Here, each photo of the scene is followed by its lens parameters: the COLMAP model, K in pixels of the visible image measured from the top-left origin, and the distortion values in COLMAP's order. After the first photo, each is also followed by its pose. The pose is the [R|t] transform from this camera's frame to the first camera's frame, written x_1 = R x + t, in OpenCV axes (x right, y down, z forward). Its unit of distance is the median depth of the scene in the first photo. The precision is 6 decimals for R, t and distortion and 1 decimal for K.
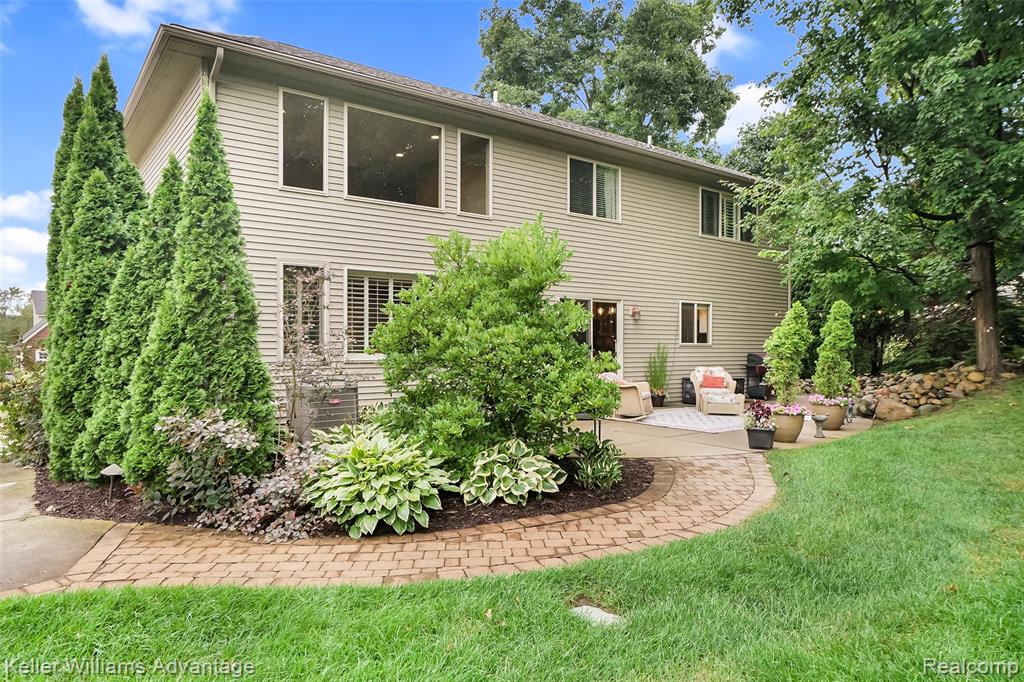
lens RADIAL K [[631.7, 0, 512.0], [0, 631.7, 341.0], [0, 0, 1]] dist [-0.032860, 0.000330]
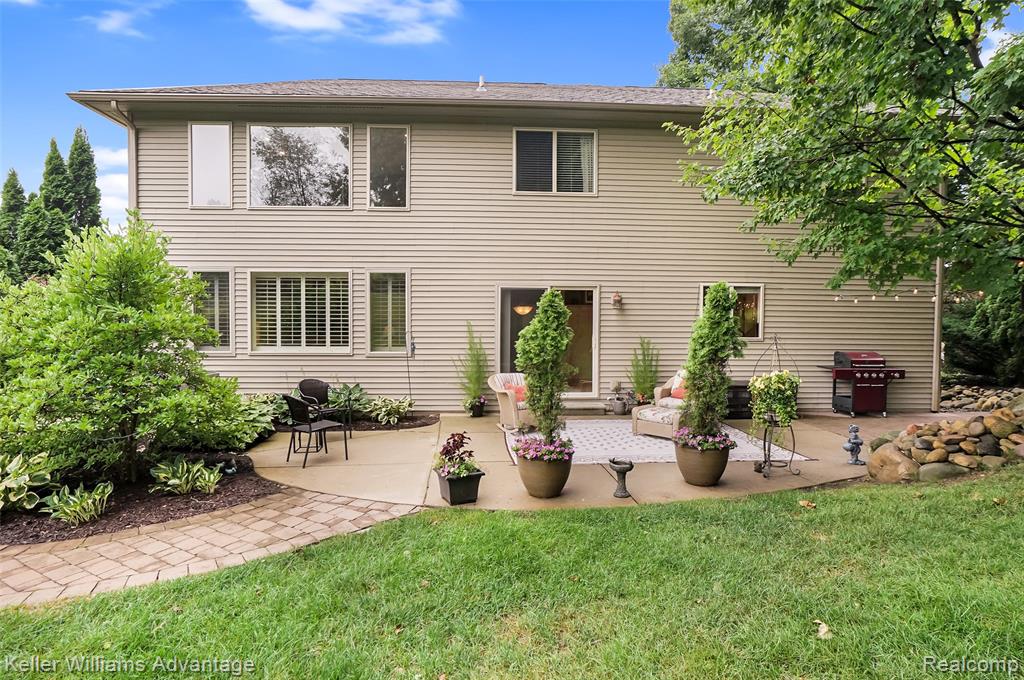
lens RADIAL K [[514.7, 0, 512.0], [0, 514.7, 340.0], [0, 0, 1]] dist [-0.025757, 0.000537]
pose [[0.841171, 0.006364, -0.540731, 0.448145], [0.002519, 0.999874, 0.015687, -0.003933], [0.540763, -0.014558, 0.841049, 0.349661]]
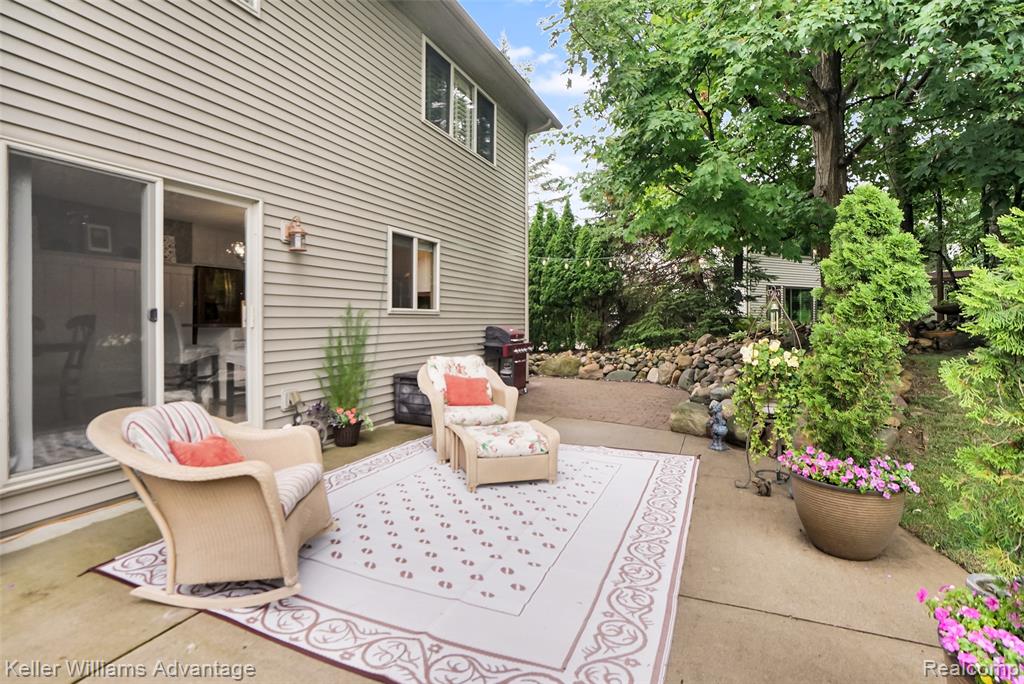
lens RADIAL K [[528.8, 0, 510.6], [0, 528.8, 324.6], [0, 0, 1]] dist [-0.054139, 0.032218]
pose [[0.864615, -0.003639, 0.502422, 0.142246], [-0.008519, 0.999724, 0.021901, 0.006941], [-0.502363, -0.023216, 0.864345, 0.609242]]
